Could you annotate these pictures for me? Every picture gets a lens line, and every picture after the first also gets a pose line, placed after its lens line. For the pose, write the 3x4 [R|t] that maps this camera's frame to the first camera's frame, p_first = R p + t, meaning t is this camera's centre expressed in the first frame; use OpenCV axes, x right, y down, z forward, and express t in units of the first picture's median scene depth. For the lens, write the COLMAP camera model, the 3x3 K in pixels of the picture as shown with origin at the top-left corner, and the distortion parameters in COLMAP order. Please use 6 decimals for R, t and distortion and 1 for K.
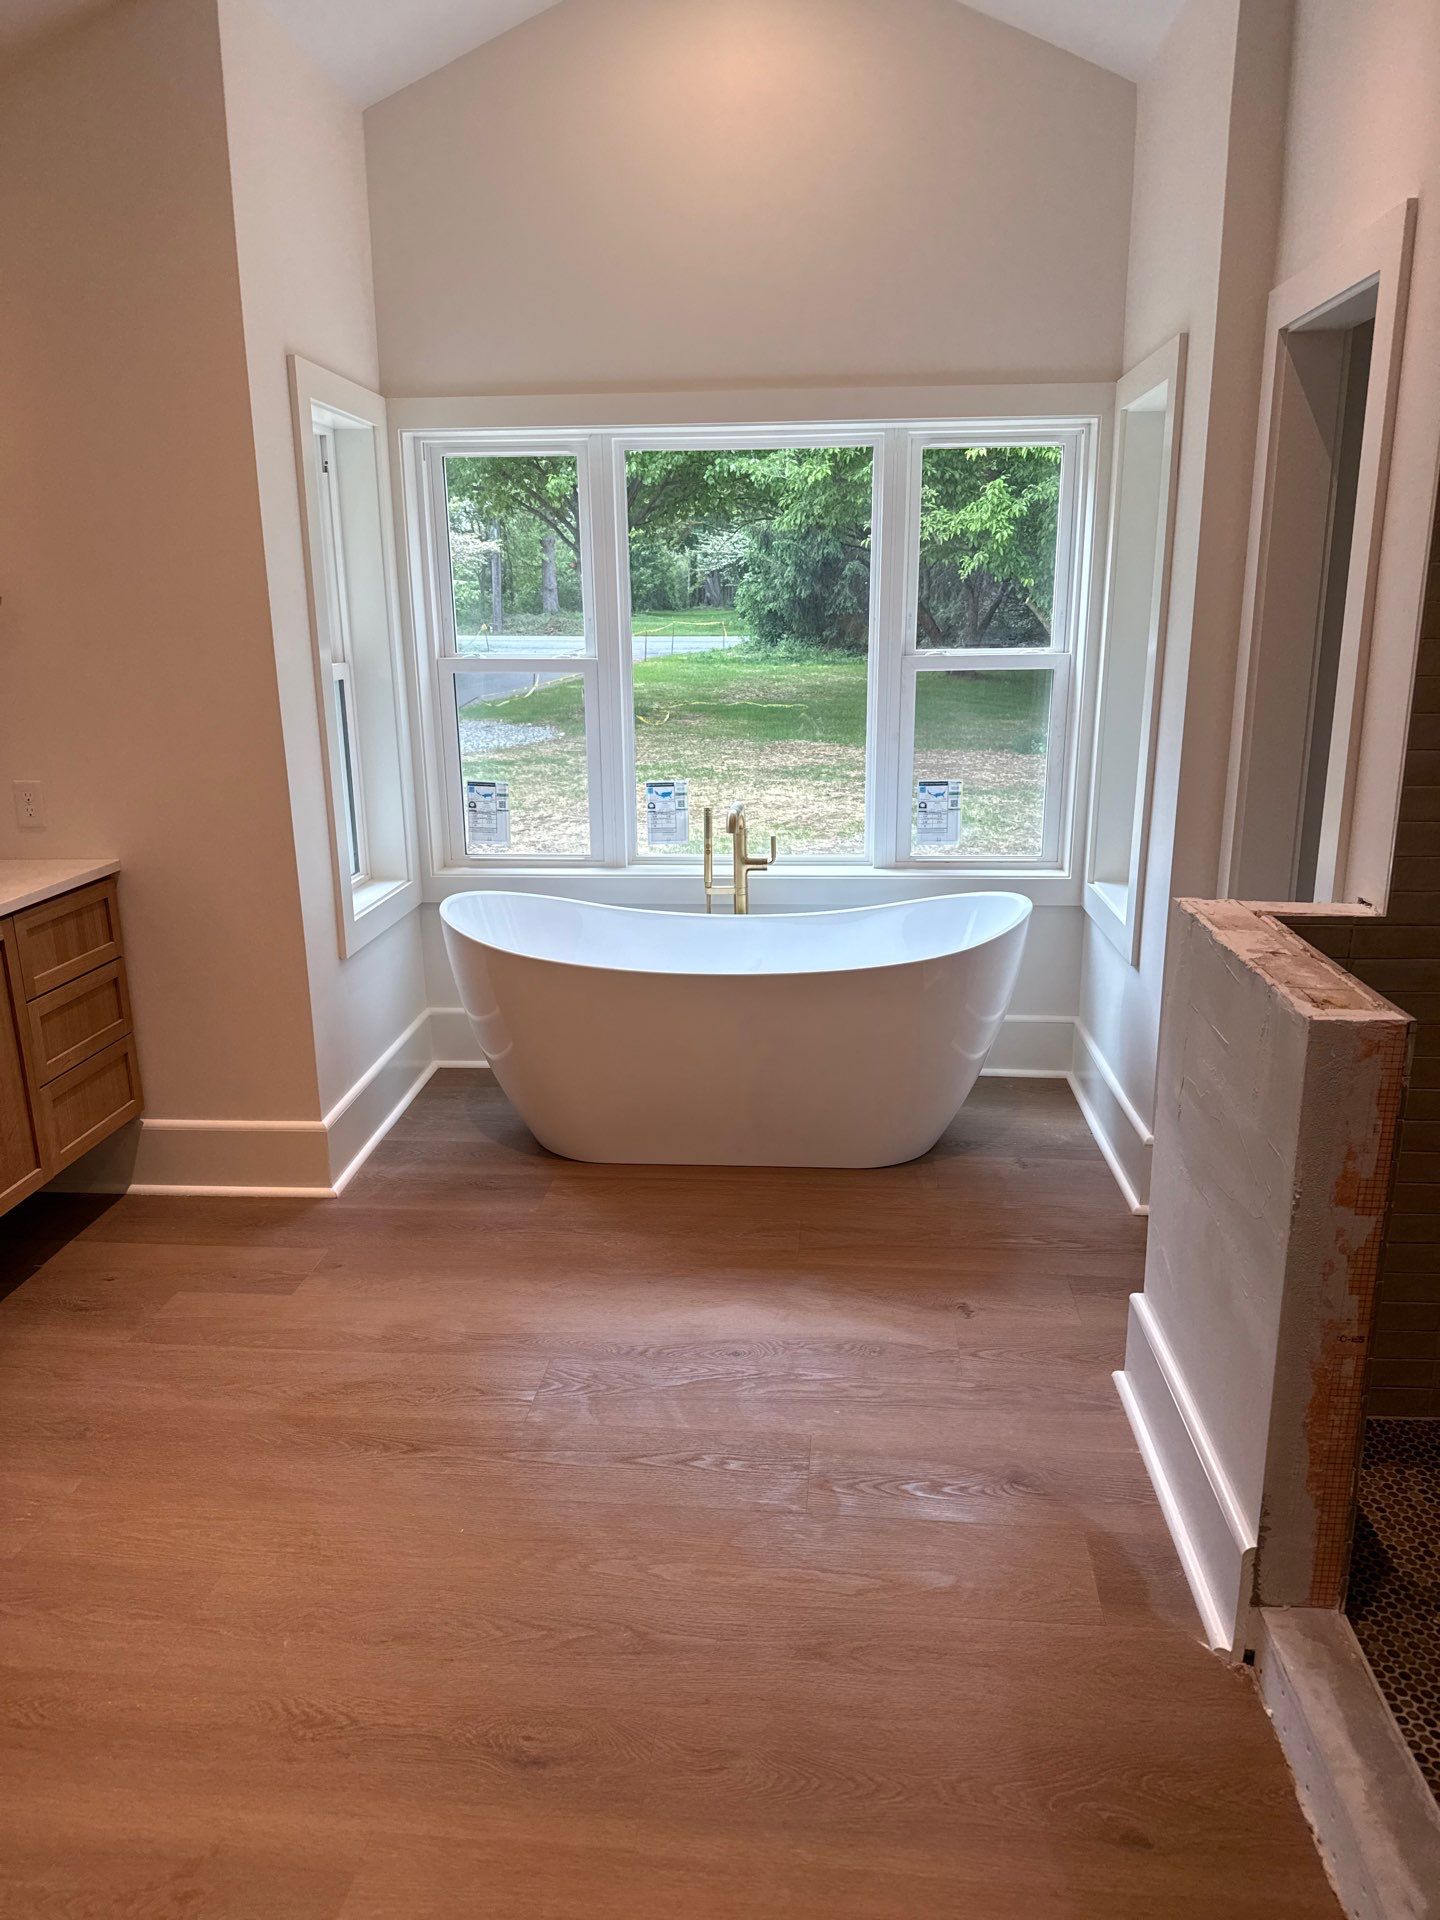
lens RADIAL K [[1361.2, 0, 728.8], [0, 1361.2, 964.4], [0, 0, 1]] dist [0.001440, -0.002747]
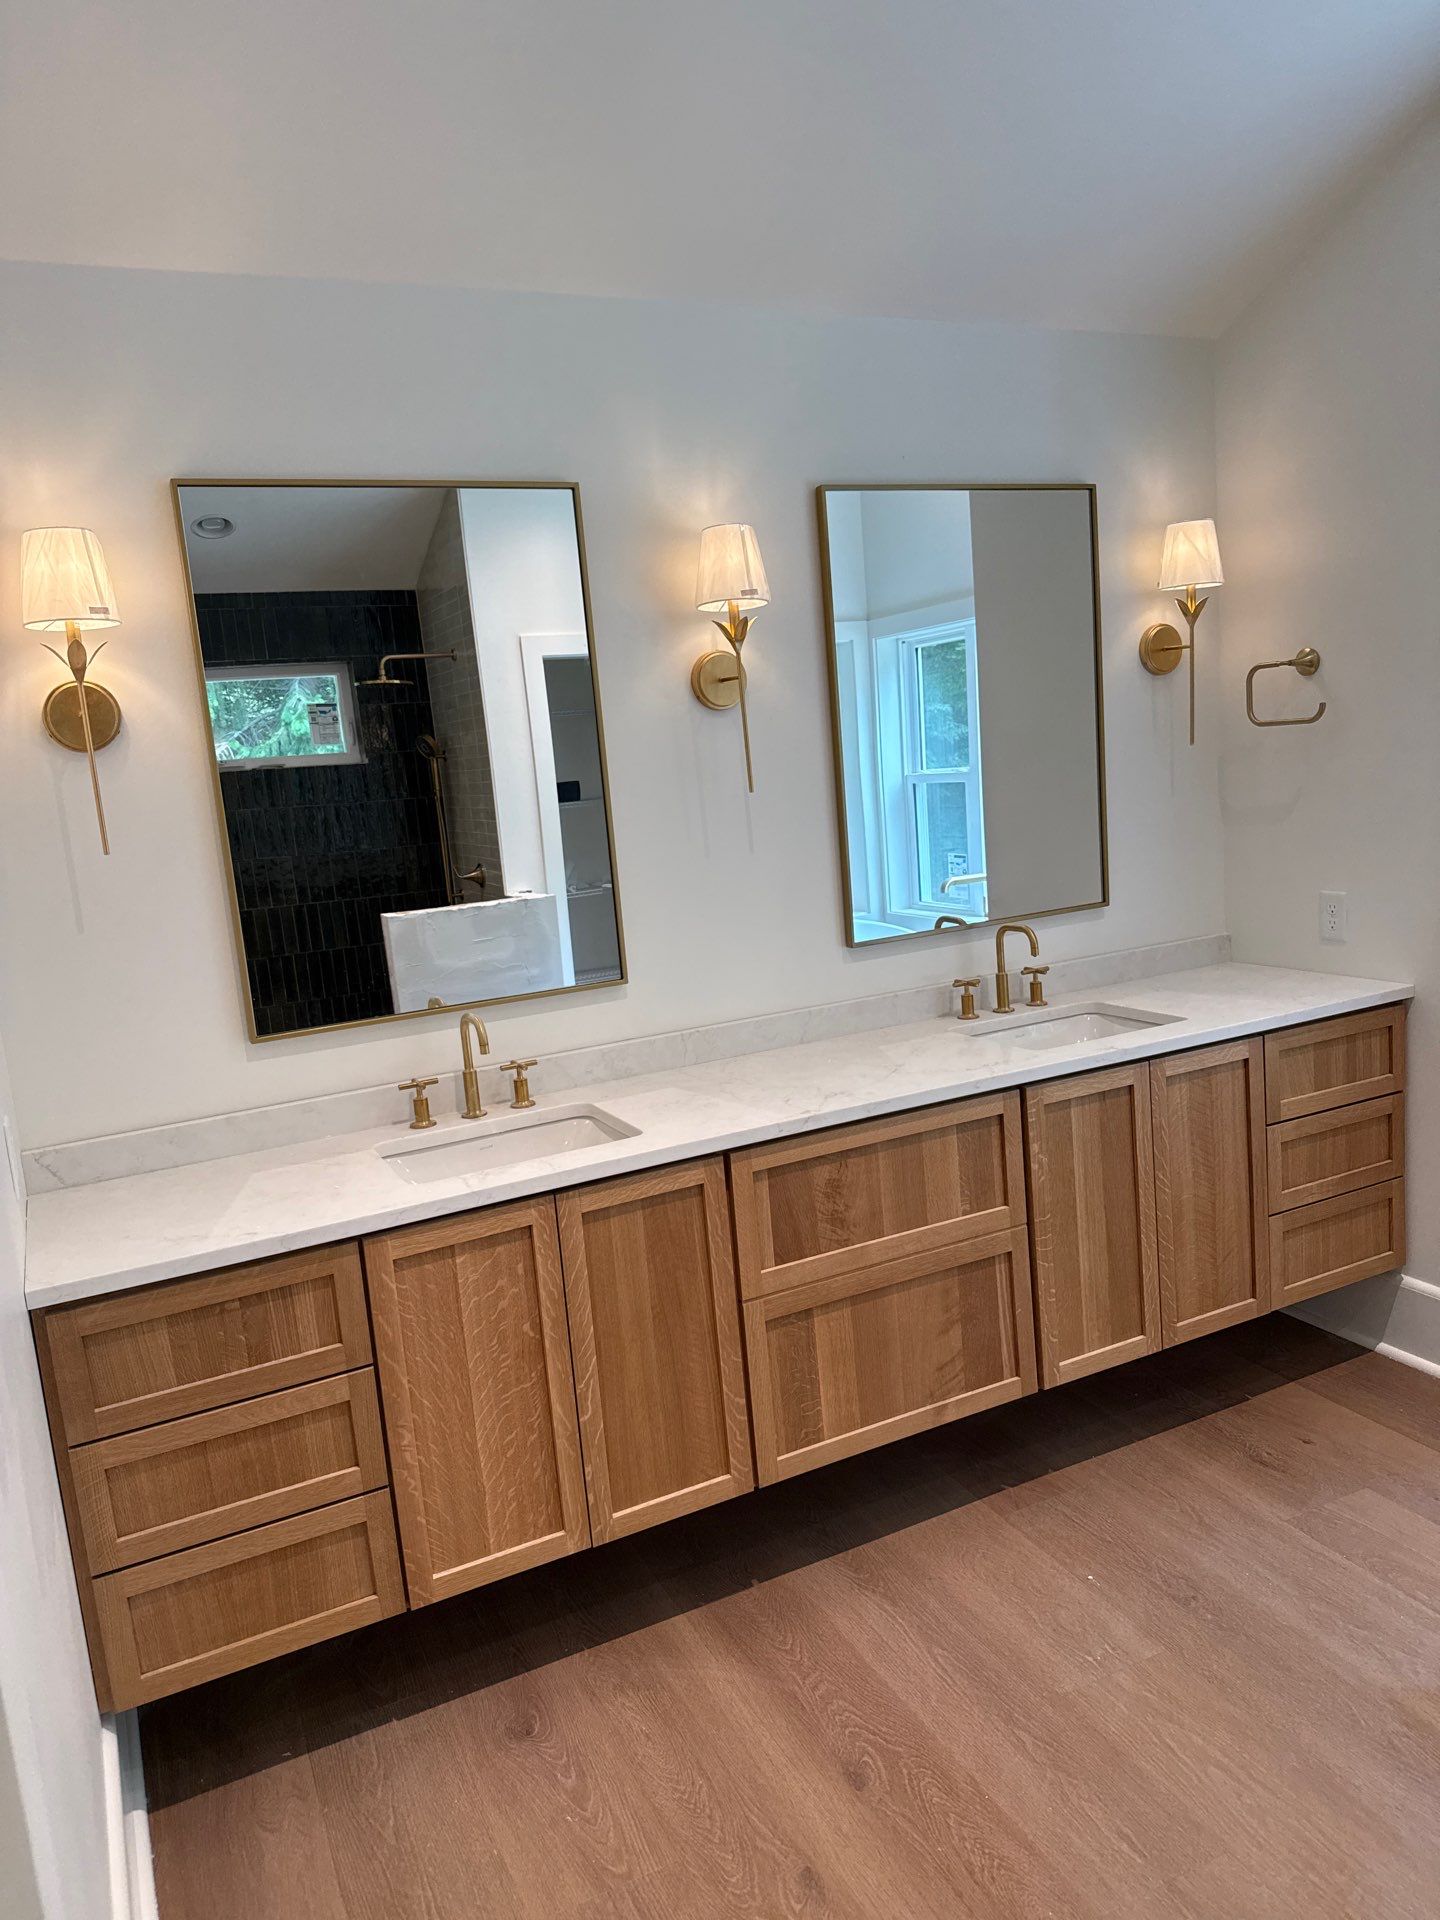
lens RADIAL K [[1361.2, 0, 722.0], [0, 1361.2, 965.0], [0, 0, 1]] dist [0.001440, -0.002747]
pose [[0.502298, 0.104036, -0.858413, 0.096420], [-0.146865, 0.988576, 0.033873, -0.056417], [0.852131, 0.109057, 0.511839, 0.161586]]
